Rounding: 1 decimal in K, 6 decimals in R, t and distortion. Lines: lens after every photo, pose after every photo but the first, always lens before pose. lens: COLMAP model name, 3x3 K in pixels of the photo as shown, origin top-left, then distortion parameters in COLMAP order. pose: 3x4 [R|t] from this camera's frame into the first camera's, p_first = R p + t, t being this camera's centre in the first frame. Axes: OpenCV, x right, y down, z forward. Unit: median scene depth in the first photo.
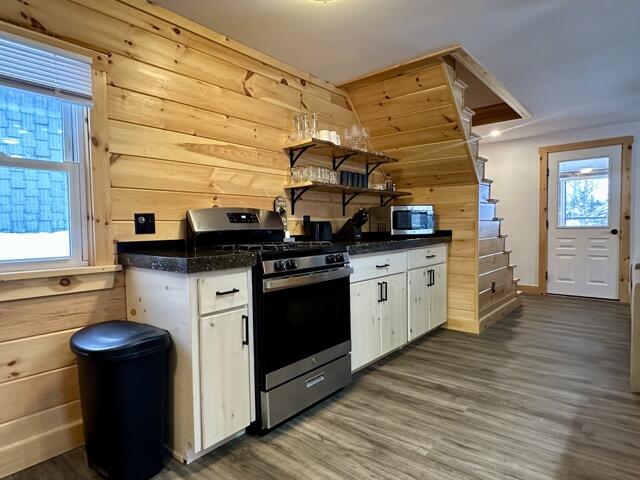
lens RADIAL K [[374.4, 0, 319.0], [0, 374.4, 239.9], [0, 0, 1]] dist [-0.034974, 0.000365]
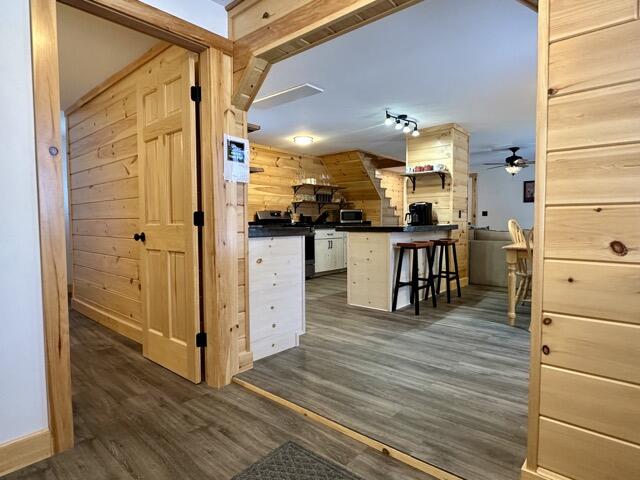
lens RADIAL K [[374.4, 0, 321.7], [0, 374.4, 239.0], [0, 0, 1]] dist [-0.034974, 0.000365]
pose [[0.999203, 0.010969, -0.038390, 0.198067], [-0.010841, 0.999935, 0.003532, 0.088850], [0.038427, -0.003113, 0.999257, -1.426197]]
